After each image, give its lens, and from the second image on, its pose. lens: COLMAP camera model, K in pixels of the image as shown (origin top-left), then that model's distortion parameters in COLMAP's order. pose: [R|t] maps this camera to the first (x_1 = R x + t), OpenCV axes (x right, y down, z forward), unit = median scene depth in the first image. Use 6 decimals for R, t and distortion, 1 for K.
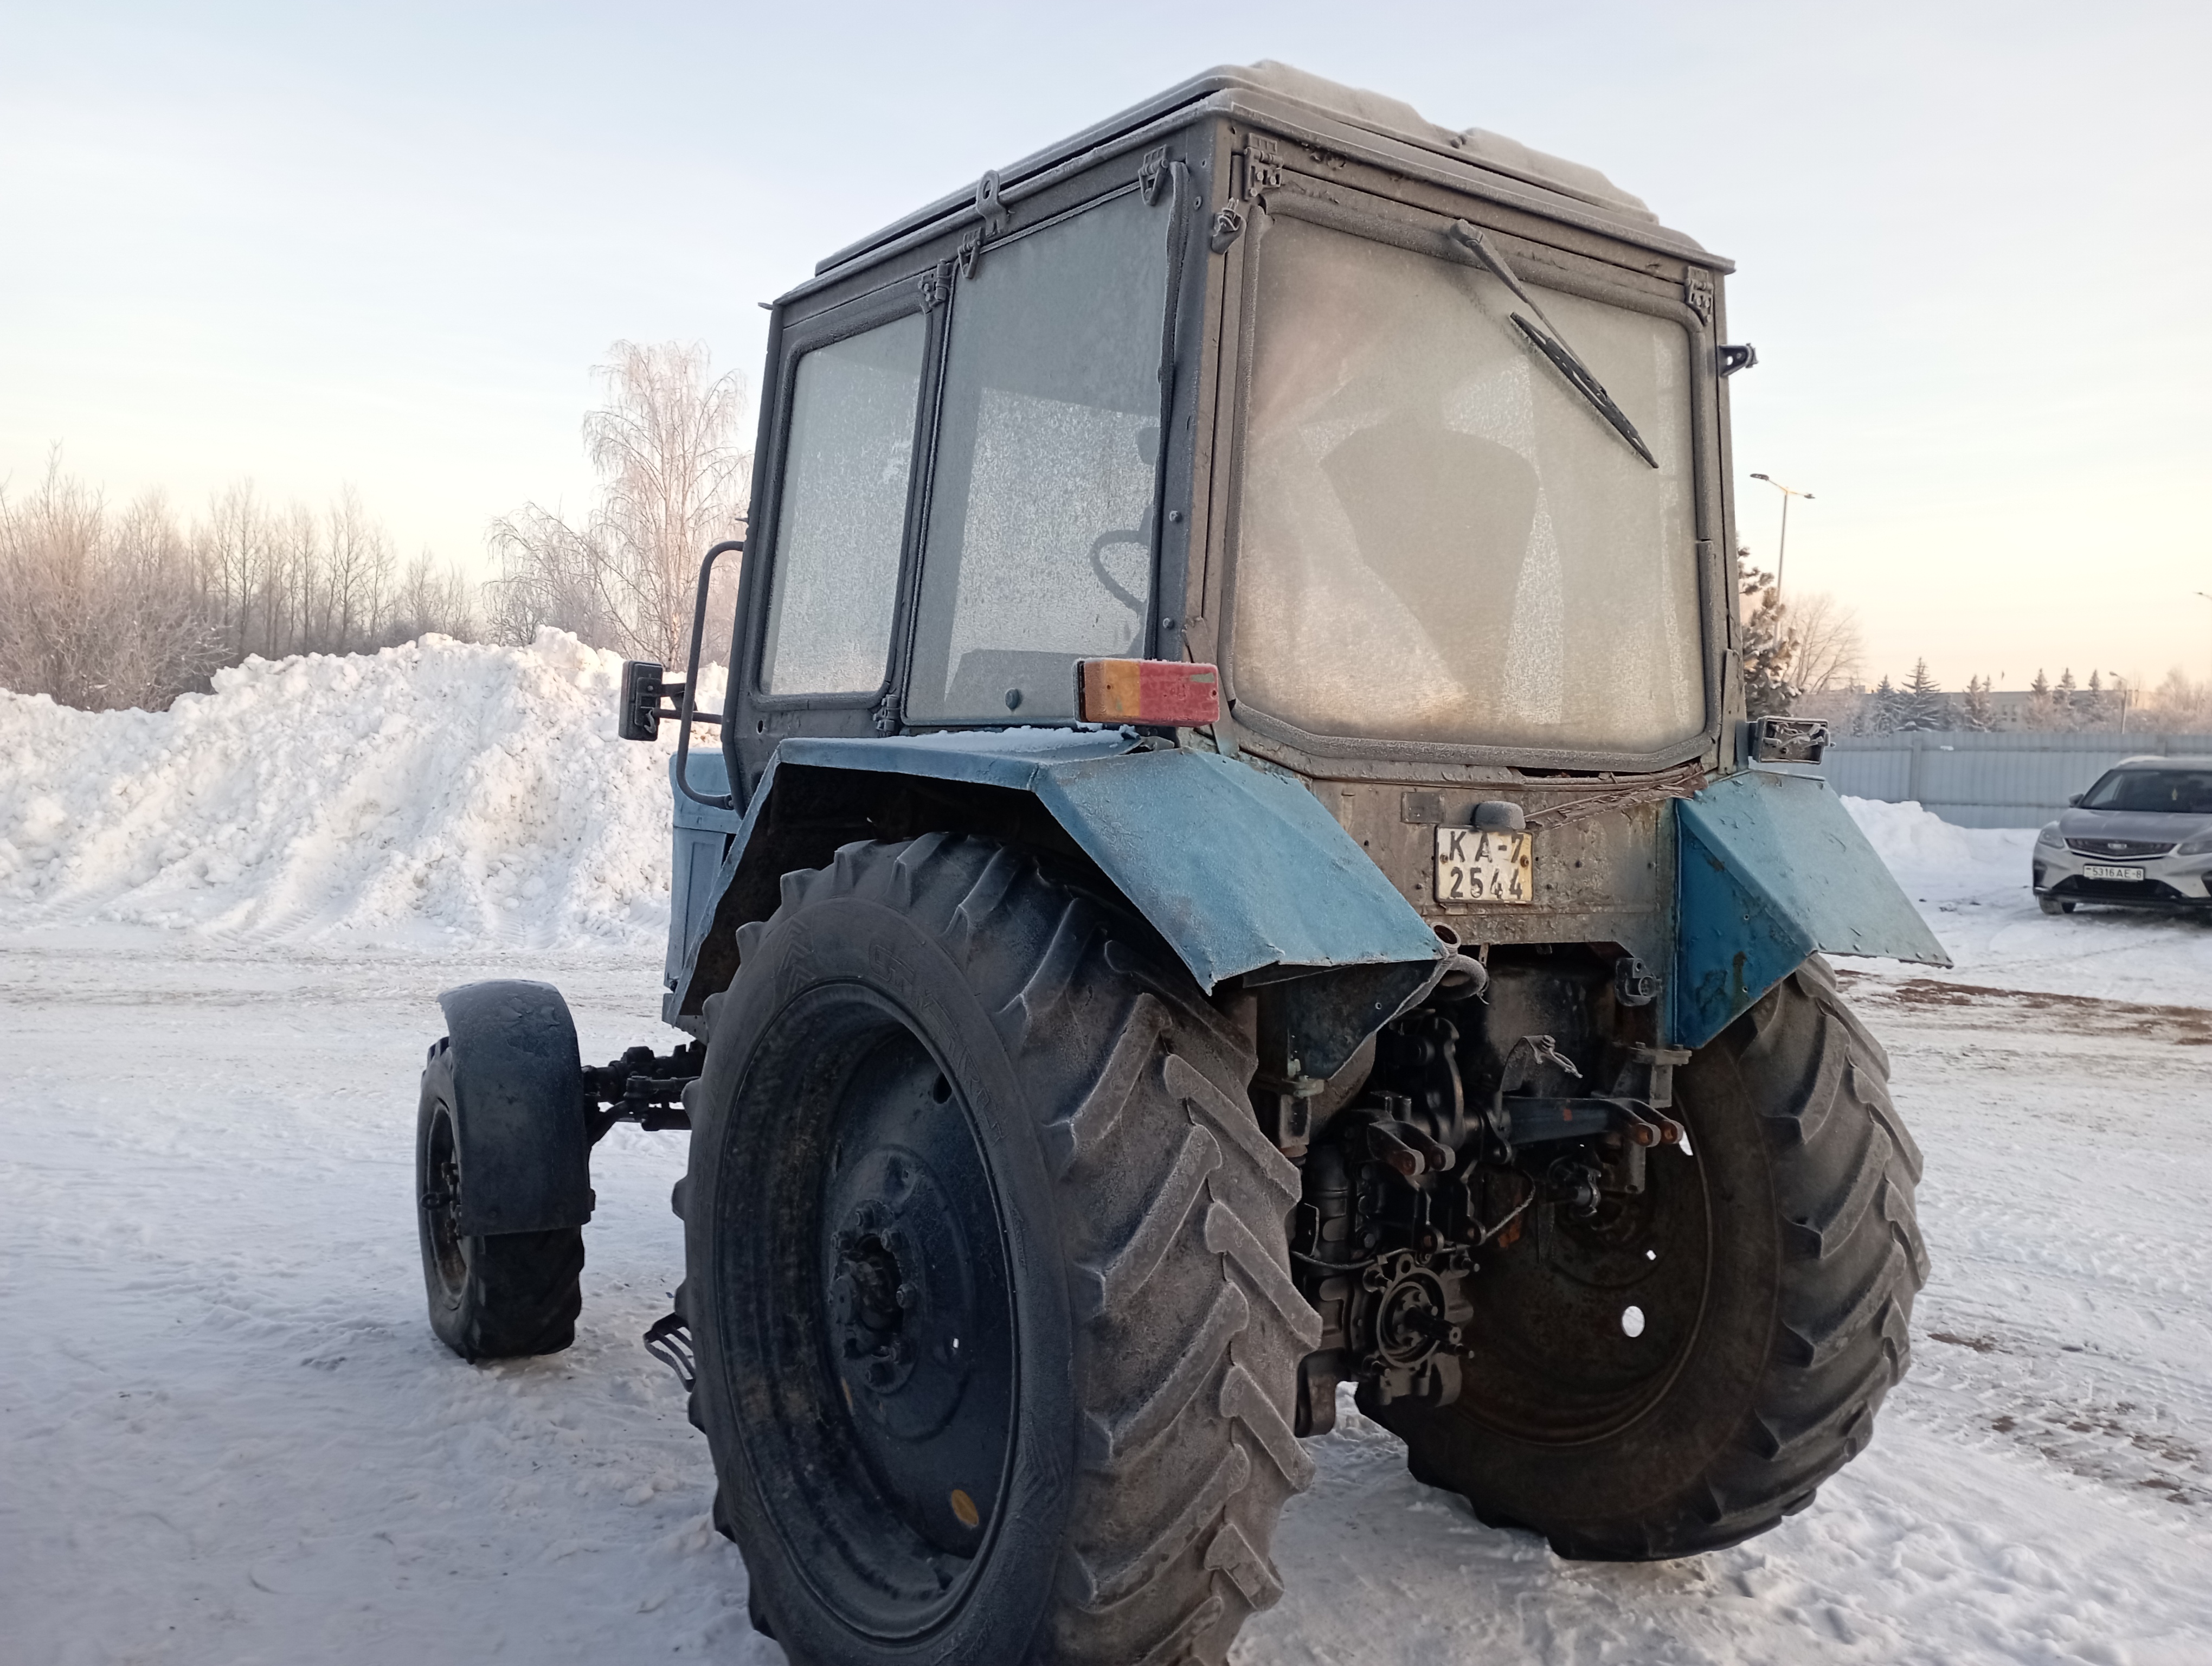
lens RADIAL K [[1837.6, 0, 1102.1], [0, 1837.6, 819.1], [0, 0, 1]] dist [0.129158, -0.160518]
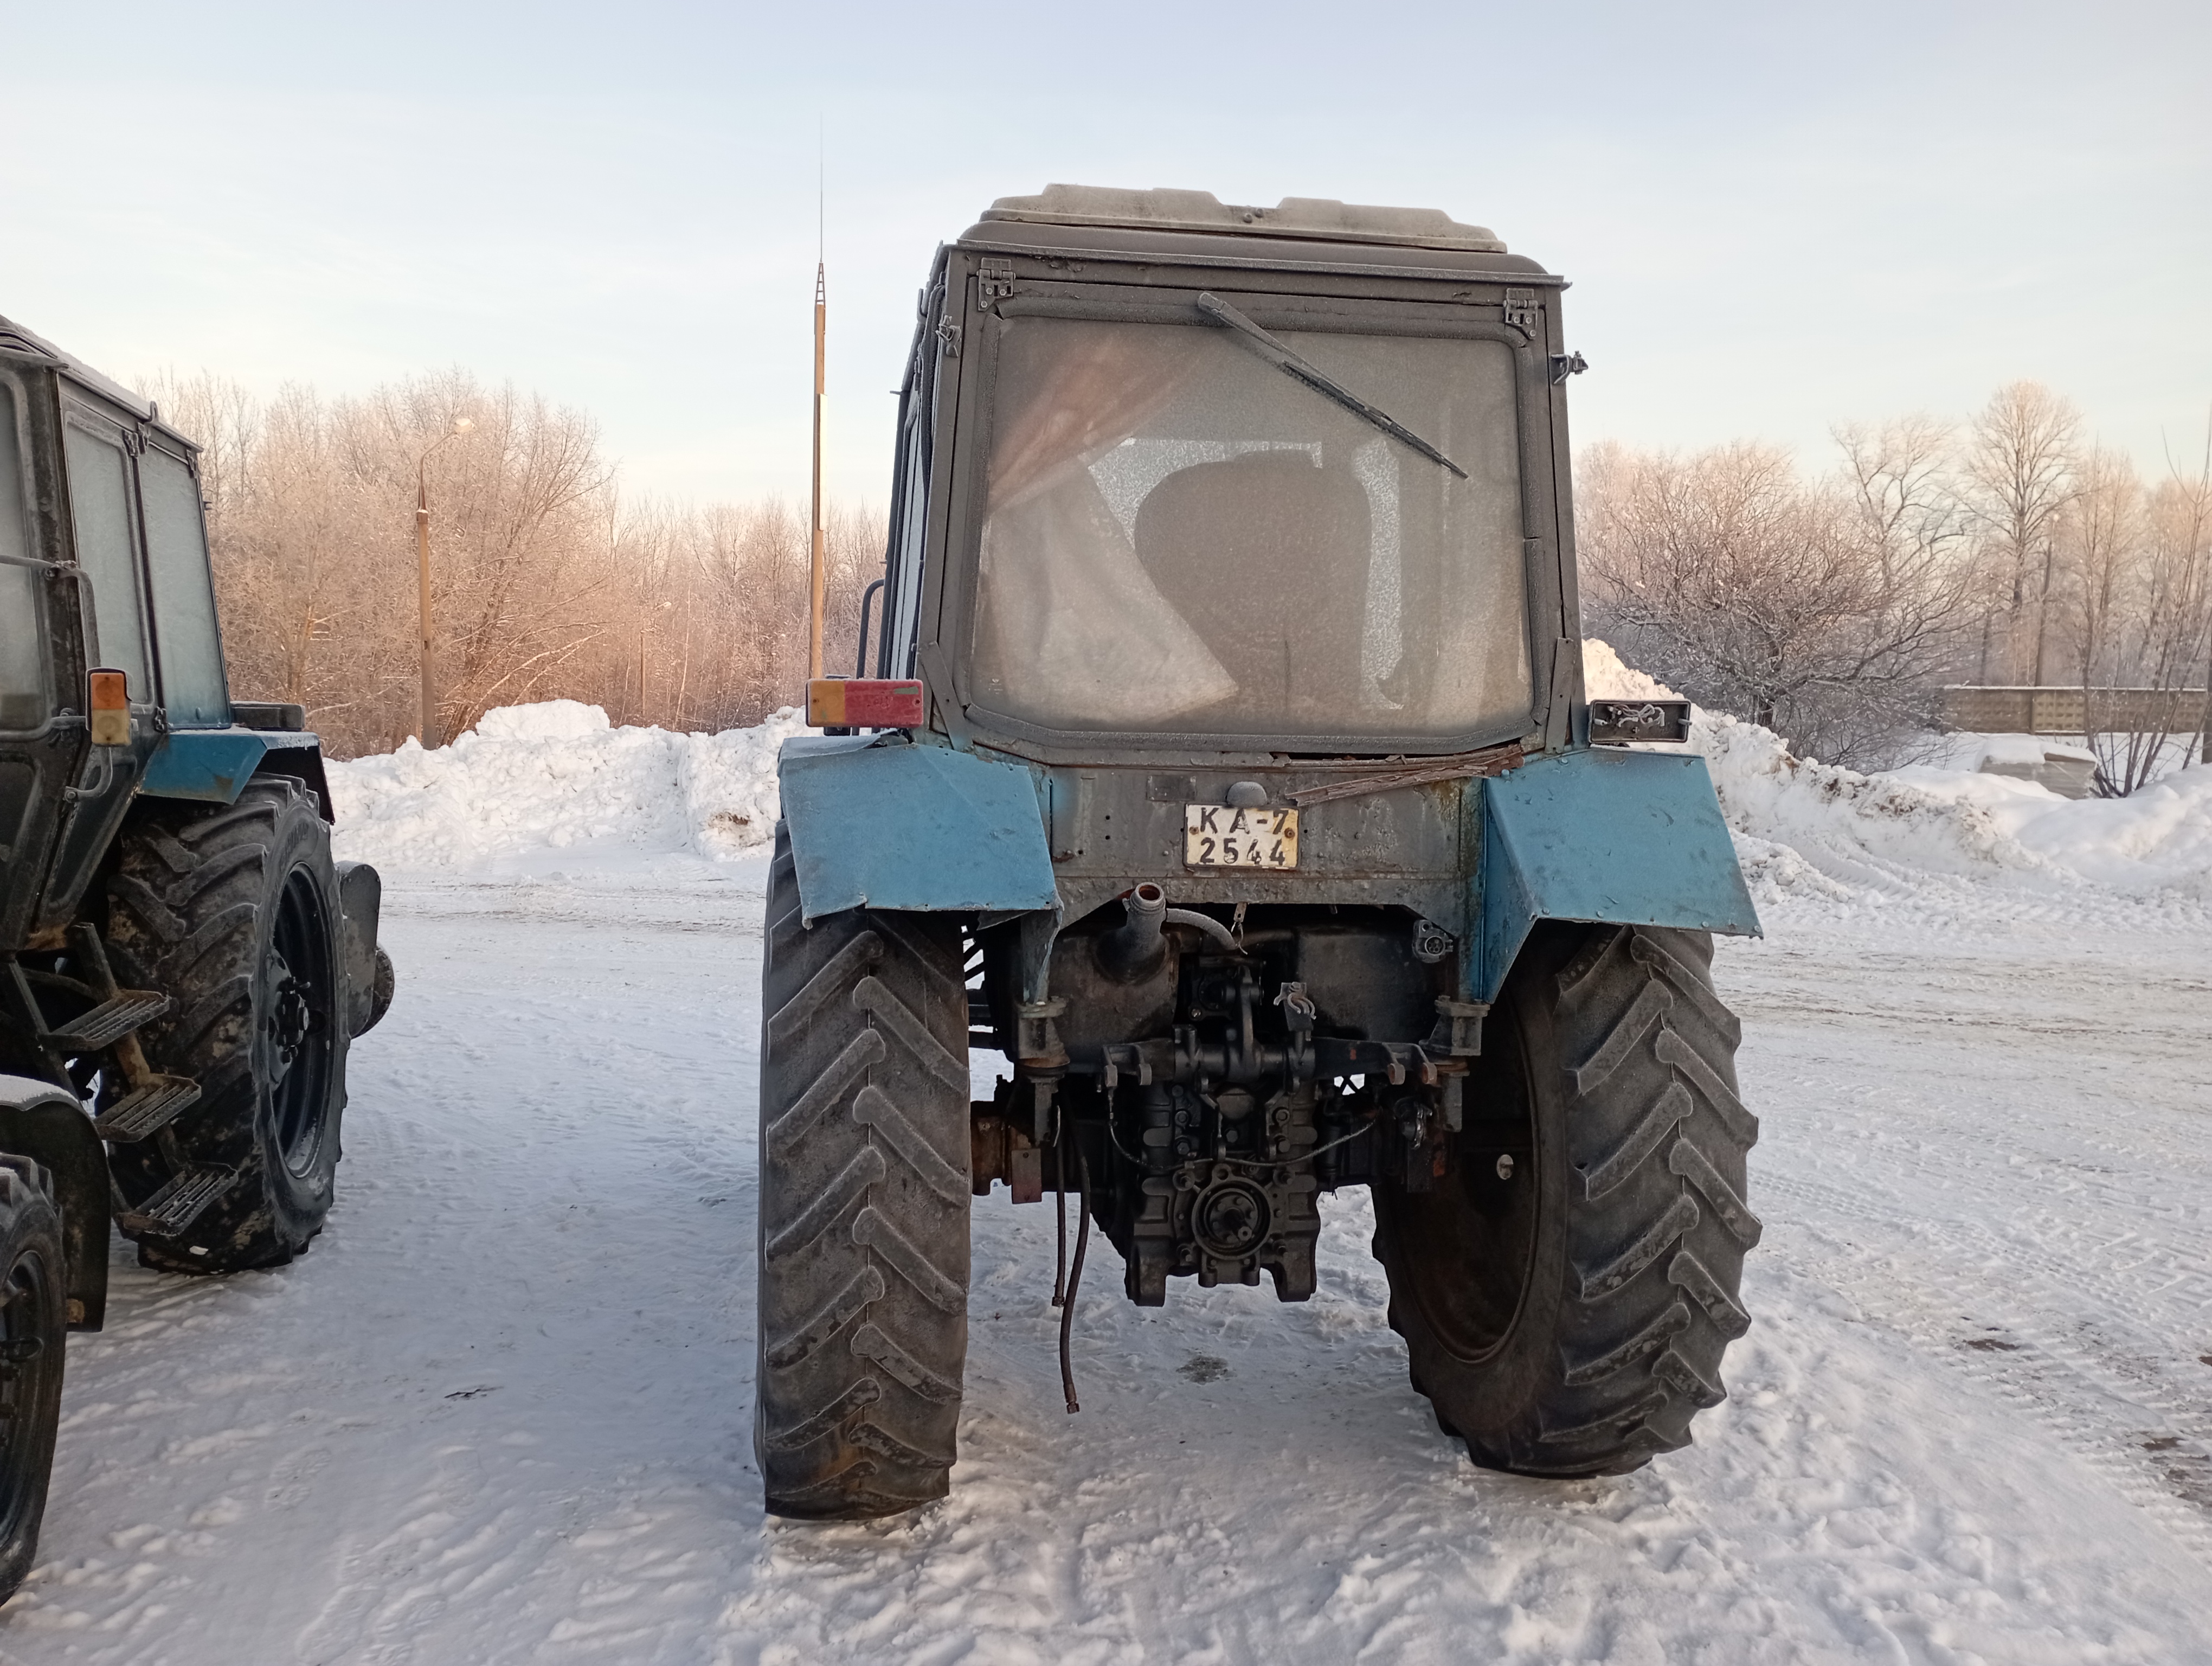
lens RADIAL K [[1837.6, 0, 1102.1], [0, 1837.6, 819.1], [0, 0, 1]] dist [0.129158, -0.160518]
pose [[0.894508, 0.002308, -0.447047, 0.630097], [0.004416, 0.999892, 0.014000, -0.002644], [0.447031, -0.014497, 0.894401, -0.088291]]
